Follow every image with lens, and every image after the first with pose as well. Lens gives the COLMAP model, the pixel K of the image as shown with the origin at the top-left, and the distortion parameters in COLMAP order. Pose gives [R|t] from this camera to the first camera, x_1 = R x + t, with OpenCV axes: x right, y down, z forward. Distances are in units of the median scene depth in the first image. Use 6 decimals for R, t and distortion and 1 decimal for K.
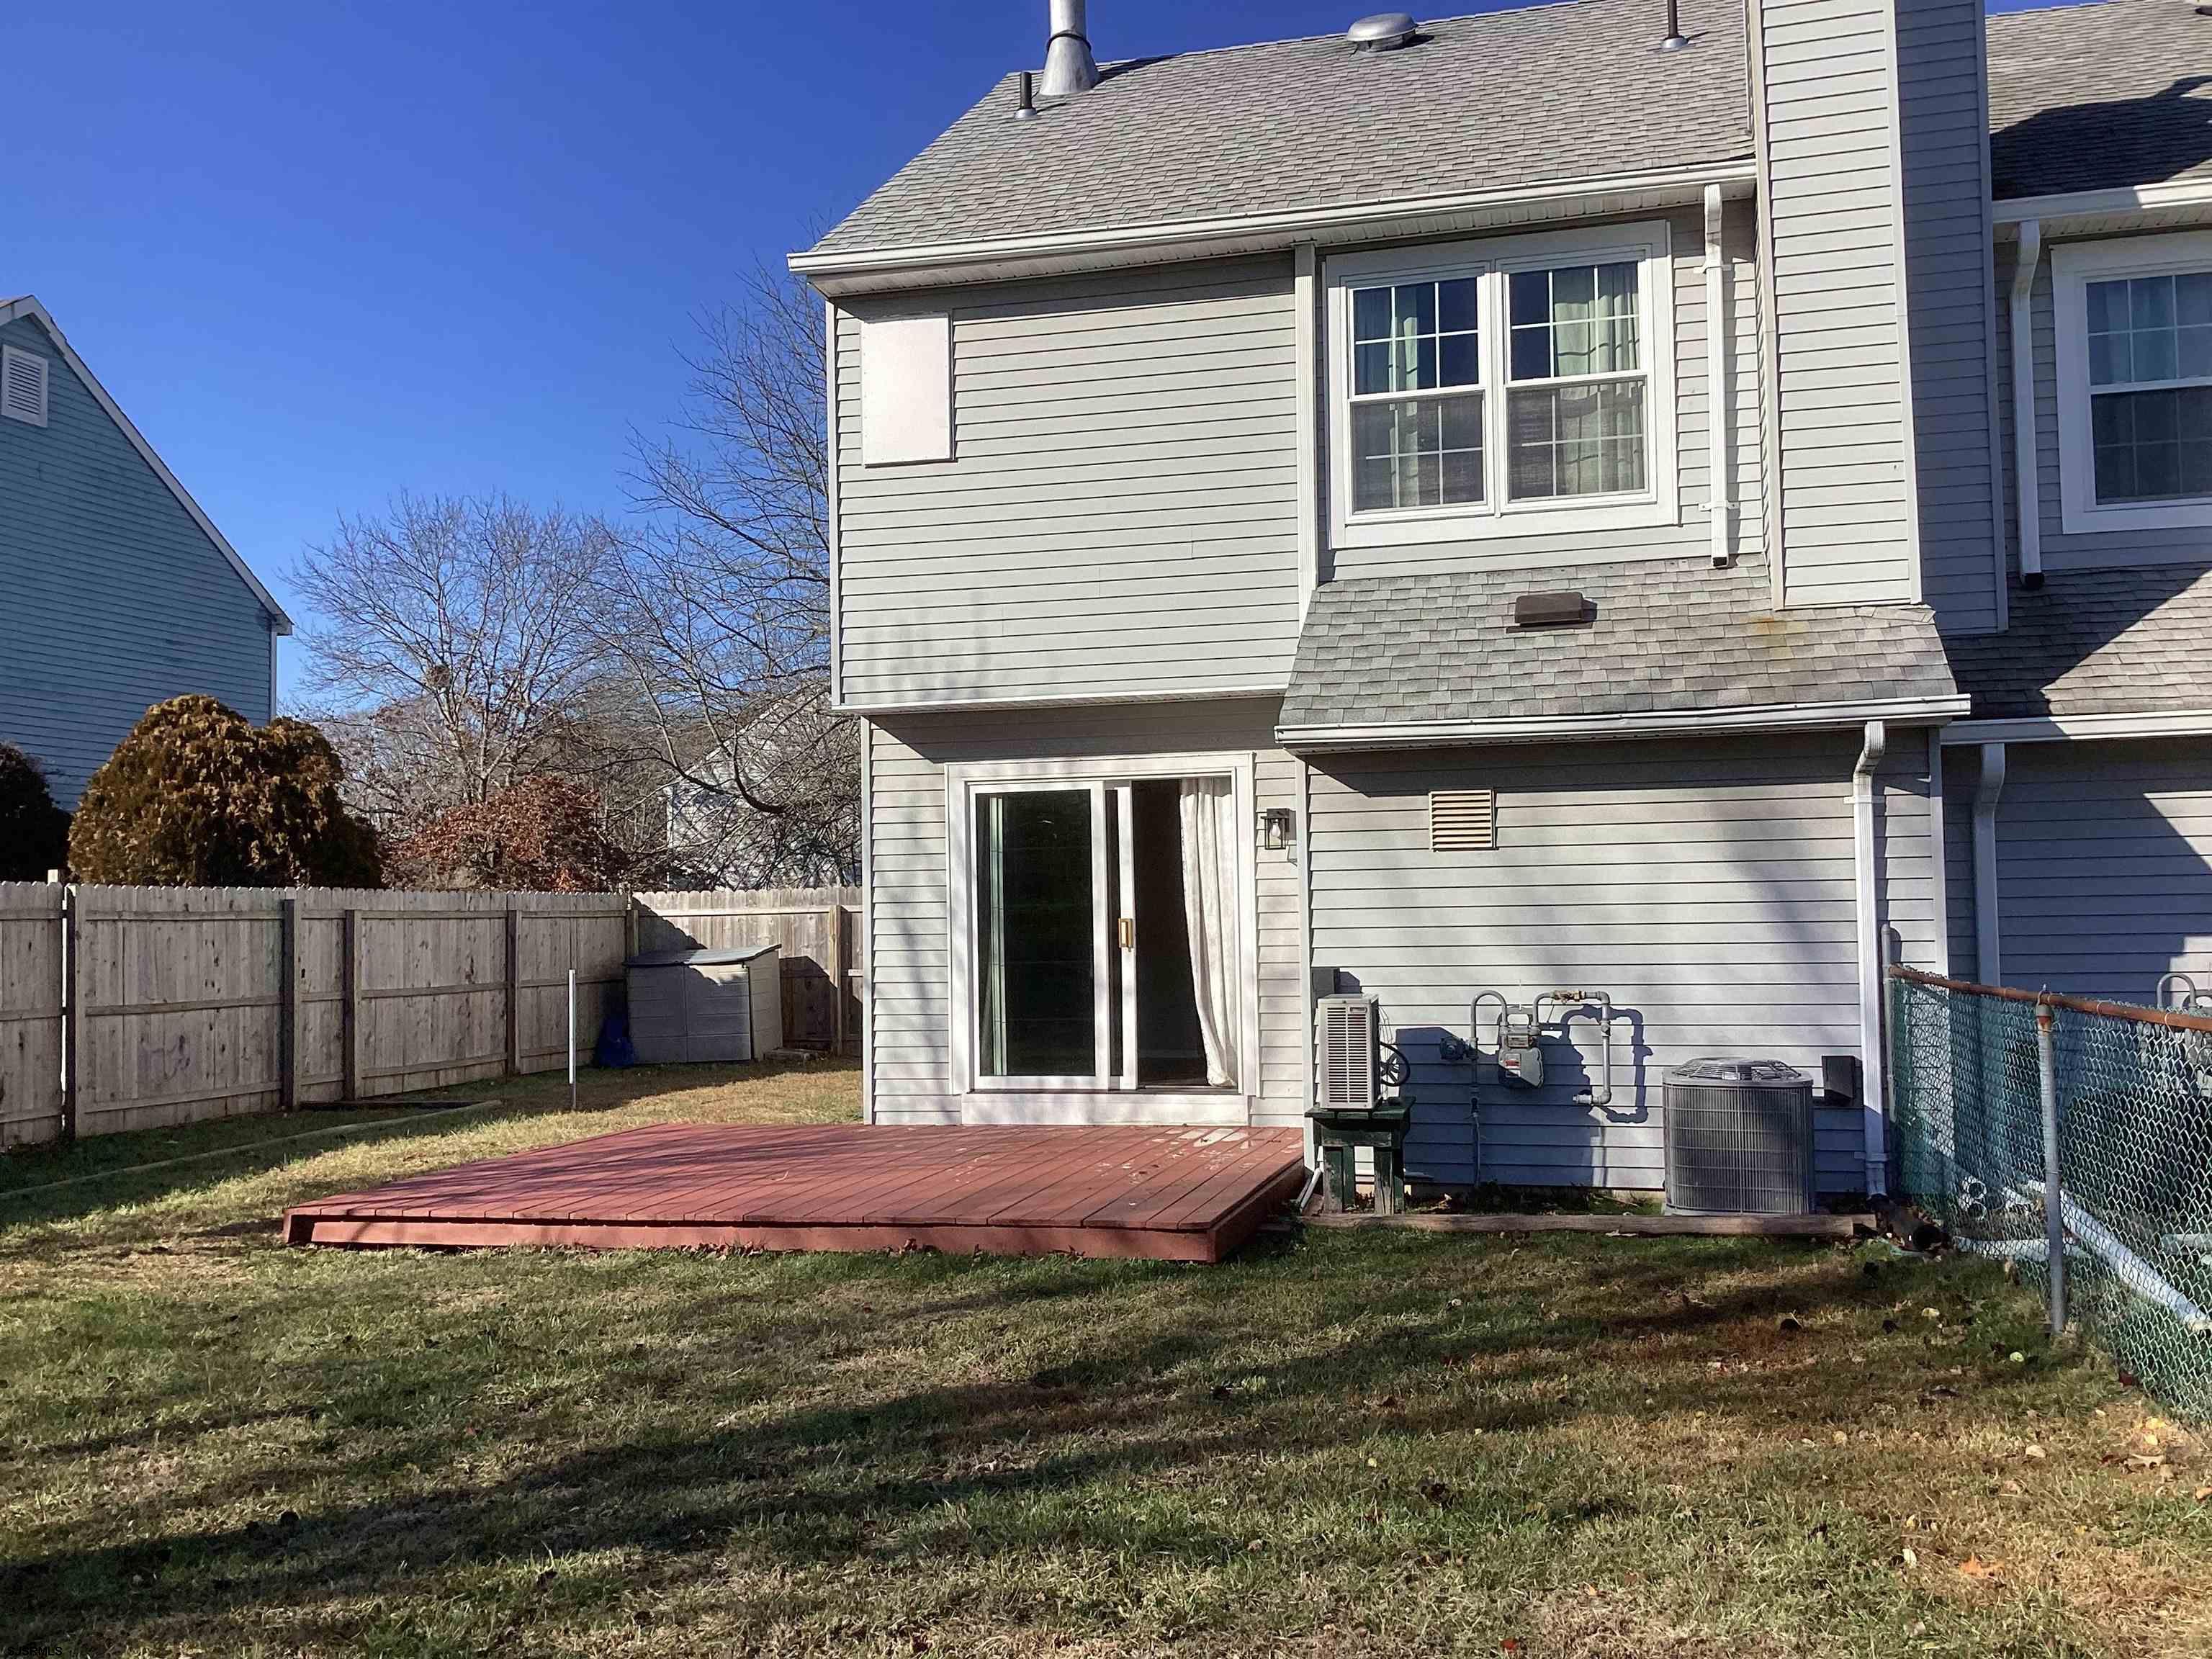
lens RADIAL K [[1966.9, 0, 1123.8], [0, 1966.9, 841.3], [0, 0, 1]] dist [0.089420, -0.150762]
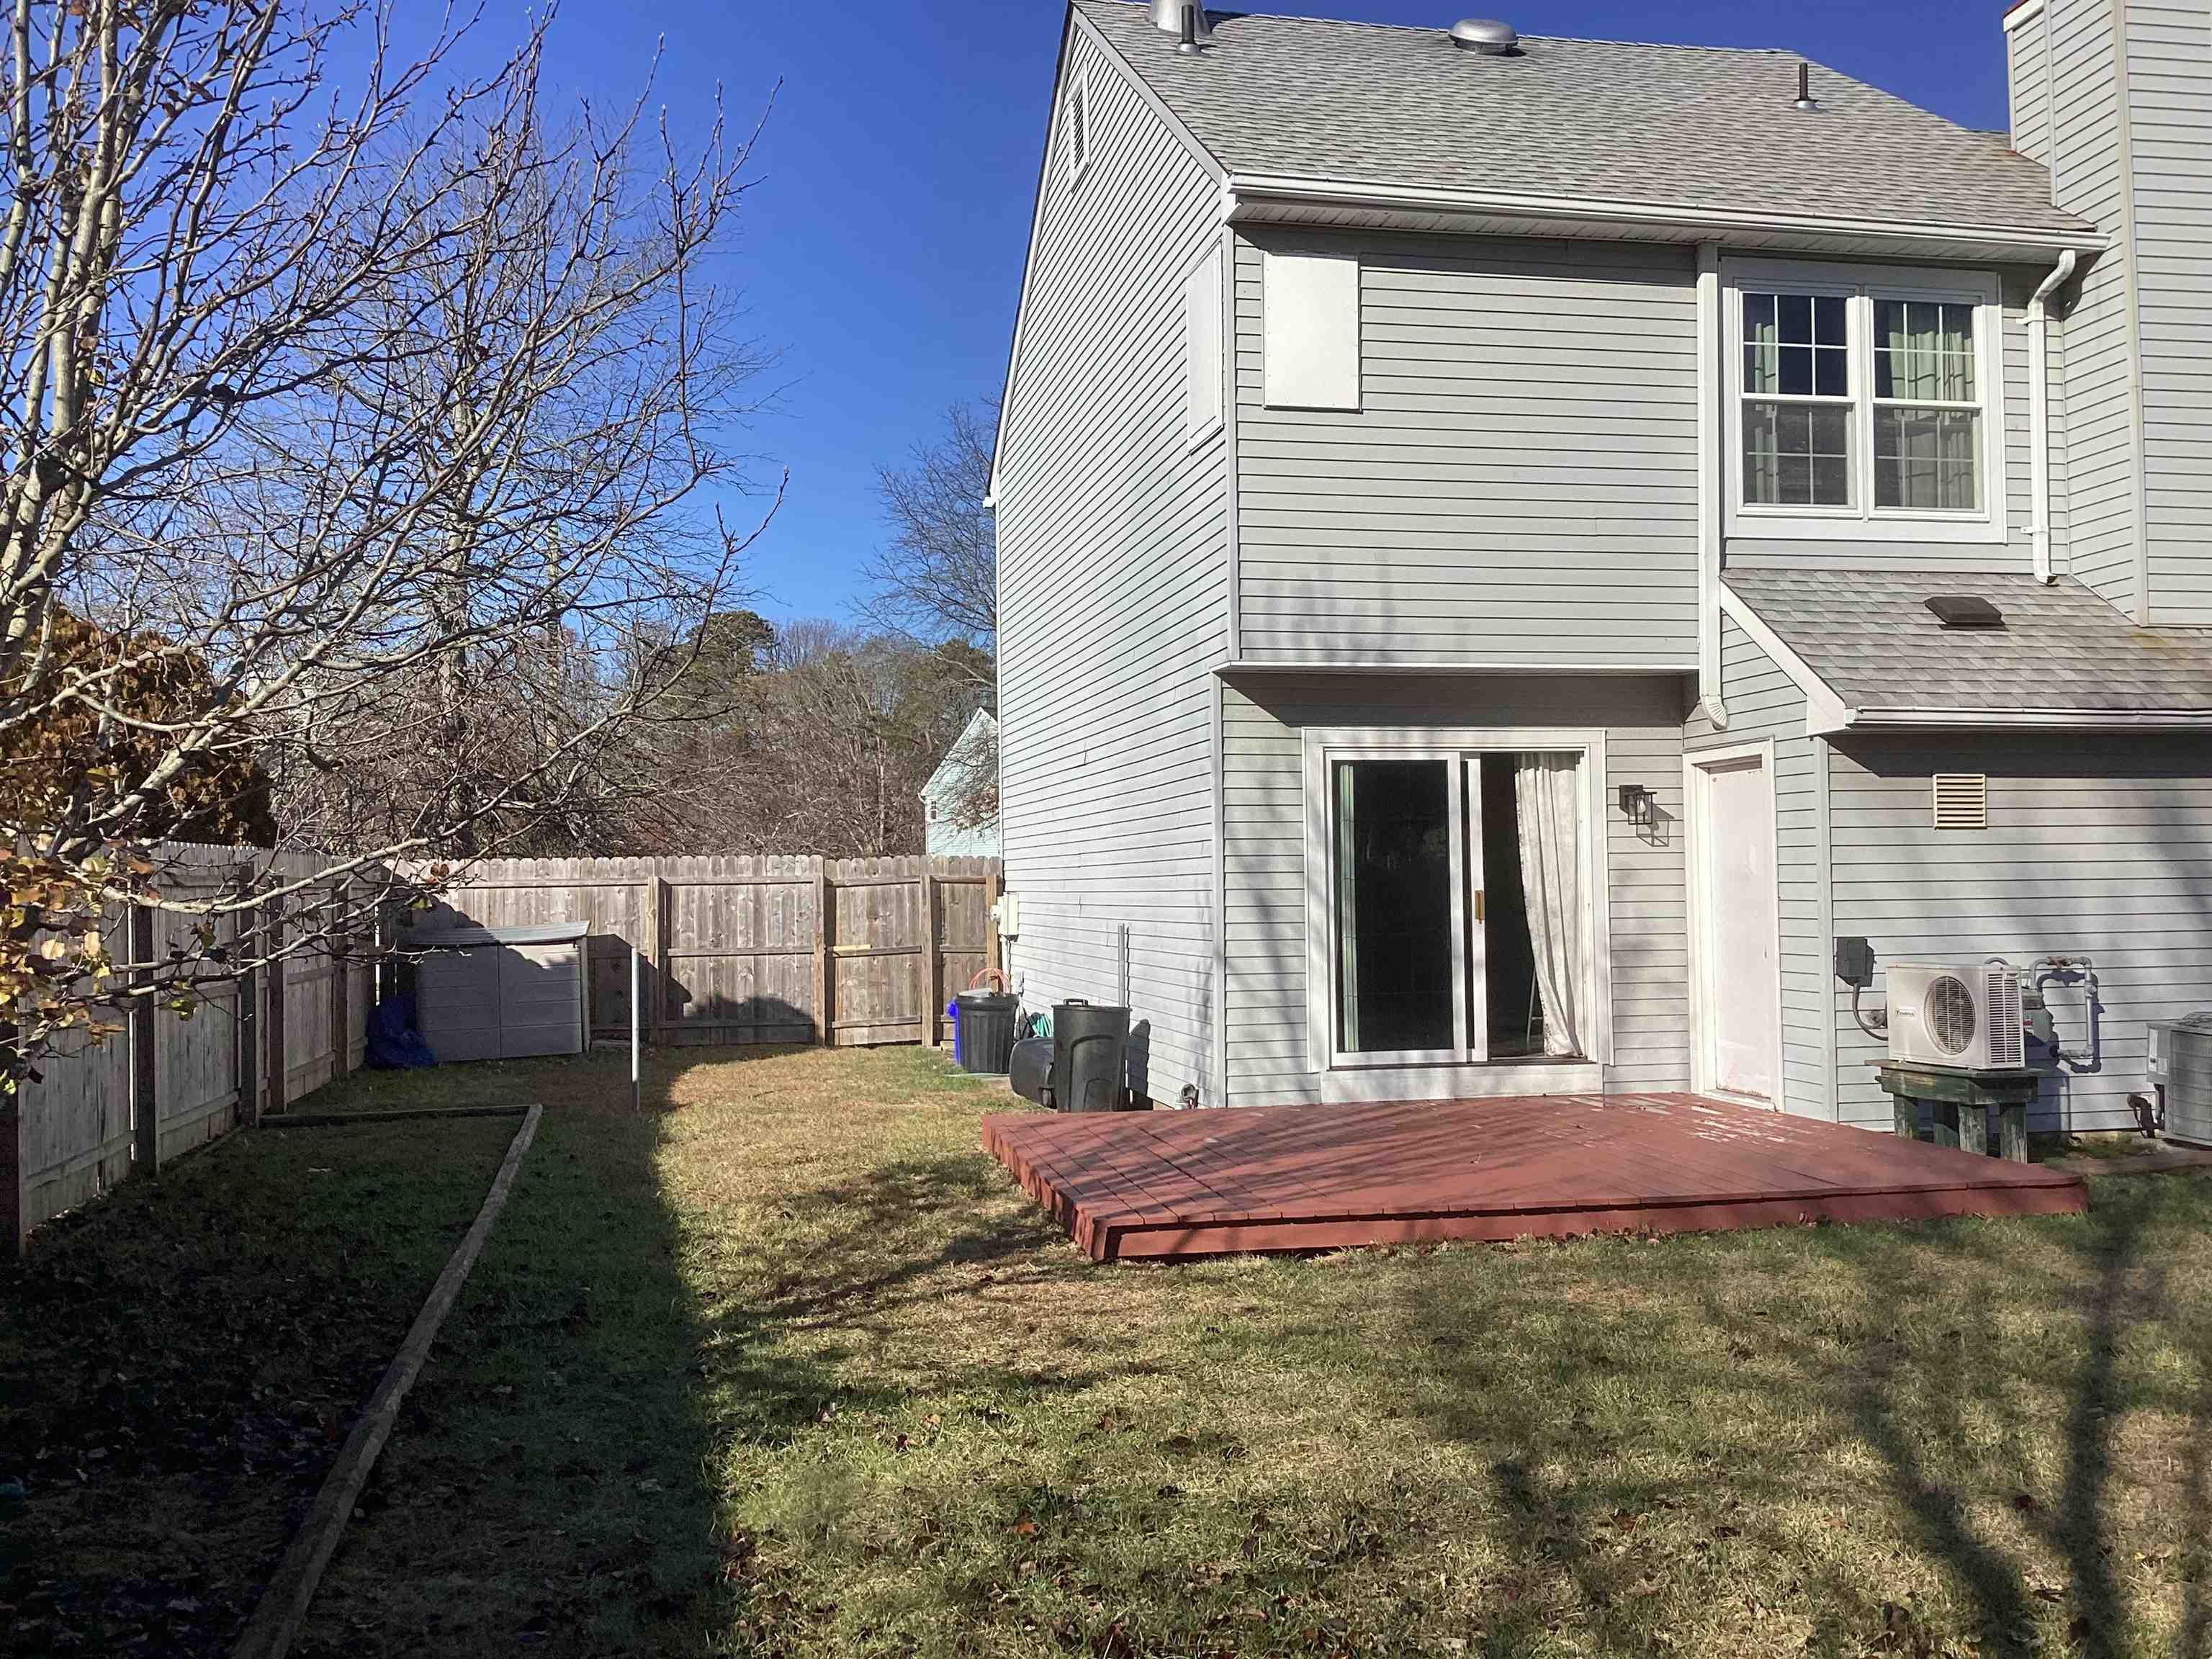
lens RADIAL K [[1966.9, 0, 1027.9], [0, 1966.9, 857.9], [0, 0, 1]] dist [0.089420, -0.150762]
pose [[0.897742, 0.014202, 0.440292, -0.651777], [-0.021503, 0.999702, 0.011598, 0.015991], [-0.439996, -0.019880, 0.897780, 0.204220]]
